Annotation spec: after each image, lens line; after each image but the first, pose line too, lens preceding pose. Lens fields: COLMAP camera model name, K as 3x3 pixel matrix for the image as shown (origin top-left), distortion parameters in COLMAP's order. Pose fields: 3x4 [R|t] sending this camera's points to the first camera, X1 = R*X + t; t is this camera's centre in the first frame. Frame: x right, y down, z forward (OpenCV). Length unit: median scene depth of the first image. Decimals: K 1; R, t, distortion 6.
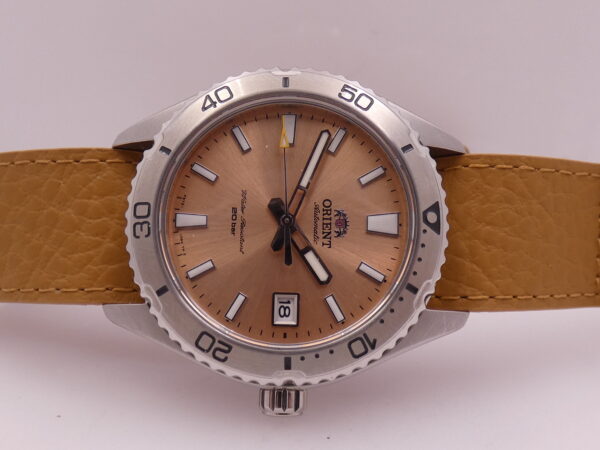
lens RADIAL K [[734.2, 0, 300.0], [0, 734.2, 225.0], [0, 0, 1]] dist [-0.012724, -0.007954]
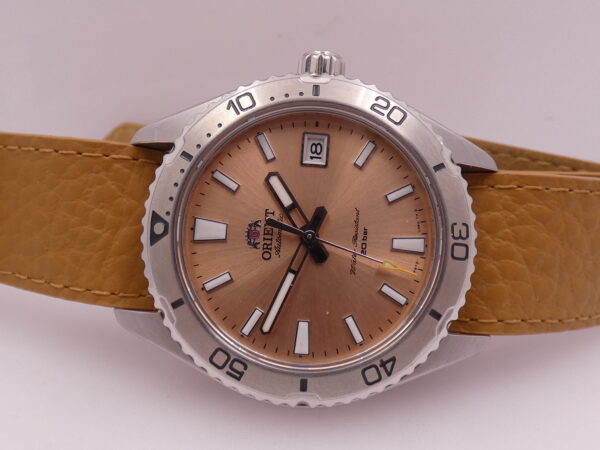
lens RADIAL K [[734.2, 0, 300.0], [0, 734.2, 225.0], [0, 0, 1]] dist [-0.012724, -0.007954]
pose [[-0.998665, -0.051620, -0.002034, -0.002534], [0.049427, -0.966201, 0.253007, -0.232976], [-0.015026, 0.252569, 0.967462, 0.064493]]
